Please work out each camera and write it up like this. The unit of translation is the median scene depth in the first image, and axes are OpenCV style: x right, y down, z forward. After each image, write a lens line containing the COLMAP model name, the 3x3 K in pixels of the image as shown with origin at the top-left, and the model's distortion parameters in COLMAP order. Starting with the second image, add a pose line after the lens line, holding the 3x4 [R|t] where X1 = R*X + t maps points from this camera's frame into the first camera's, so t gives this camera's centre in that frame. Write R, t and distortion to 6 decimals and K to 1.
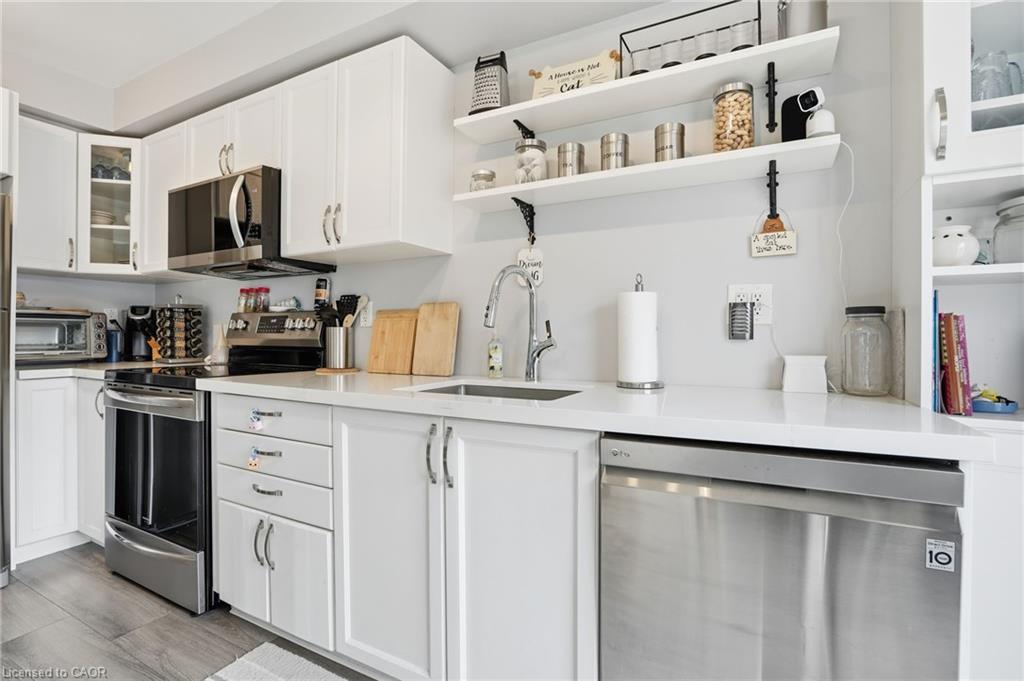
lens RADIAL K [[477.4, 0, 512.6], [0, 477.4, 334.1], [0, 0, 1]] dist [-0.050768, 0.014417]
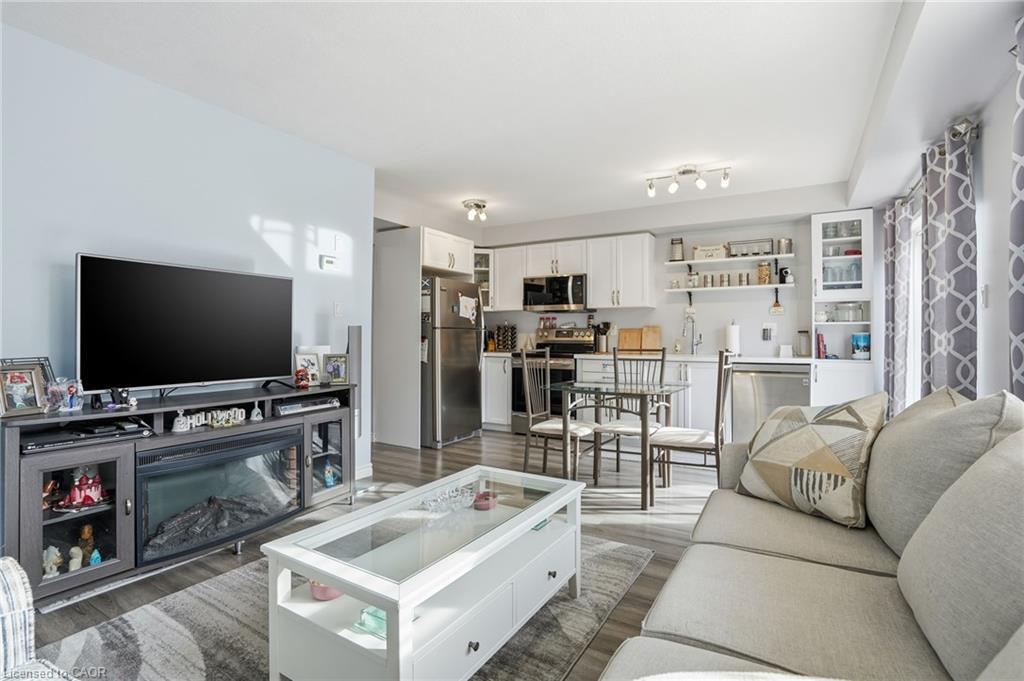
lens RADIAL K [[477.4, 0, 512.9], [0, 477.4, 329.2], [0, 0, 1]] dist [-0.050768, 0.014417]
pose [[0.998502, 0.000801, -0.054708, -0.680137], [-0.001626, 0.999886, -0.015037, -0.008811], [0.054689, 0.015104, 0.998389, -1.465194]]
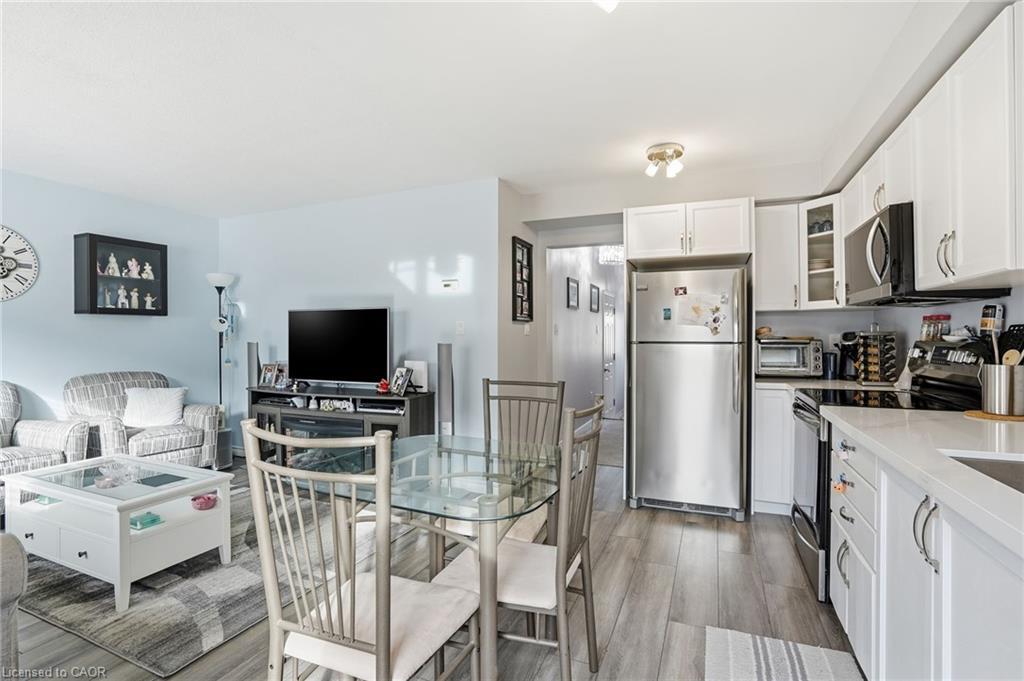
lens RADIAL K [[477.4, 0, 521.2], [0, 477.4, 336.9], [0, 0, 1]] dist [-0.050768, 0.014417]
pose [[0.104184, -0.001488, -0.994557, 0.339030], [-0.000591, 0.999999, -0.001558, -0.059853], [0.994558, 0.000750, 0.104183, 0.077809]]
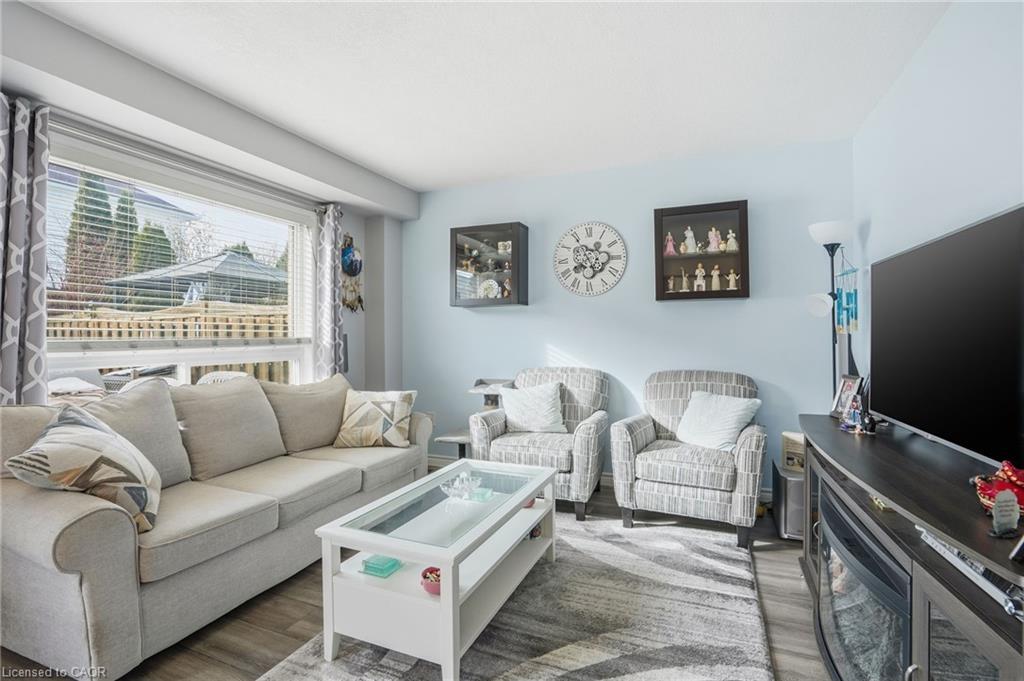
lens RADIAL K [[477.4, 0, 518.5], [0, 477.4, 341.0], [0, 0, 1]] dist [-0.050768, 0.014417]
pose [[-0.993640, 0.002325, -0.112583, -0.808881], [0.001170, 0.999946, 0.010320, -0.035387], [0.112601, 0.010123, -0.993589, 0.140322]]
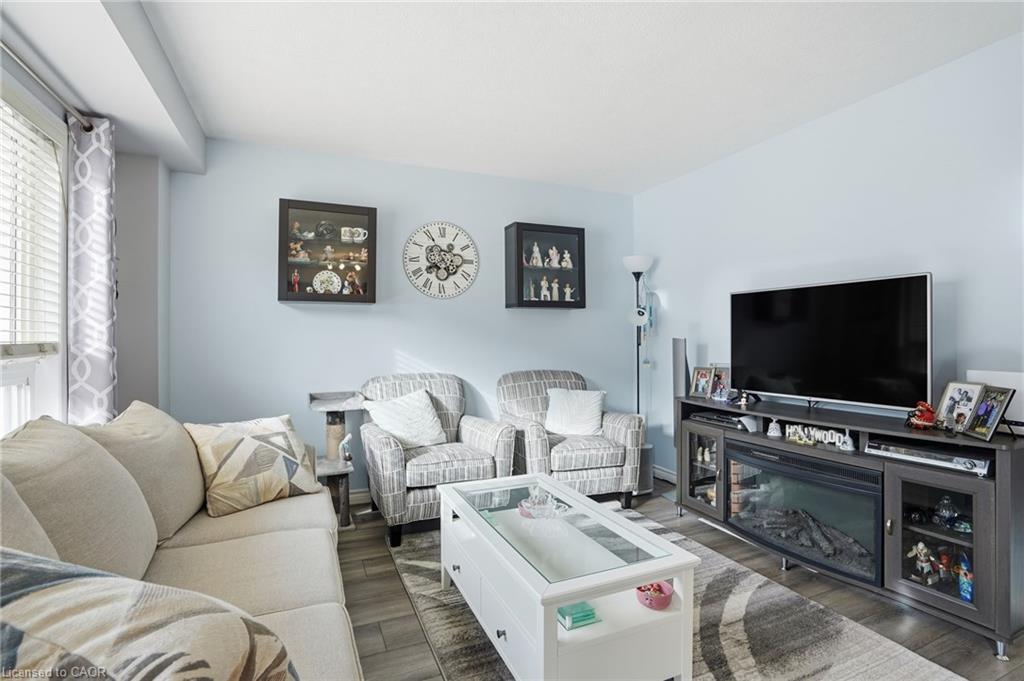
lens RADIAL K [[477.4, 0, 509.0], [0, 477.4, 345.6], [0, 0, 1]] dist [-0.050768, 0.014417]
pose [[-0.624900, 0.008817, -0.780655, -0.166115], [0.001030, 0.999945, 0.010470, -0.033517], [0.780704, 0.005738, -0.624875, -0.285673]]
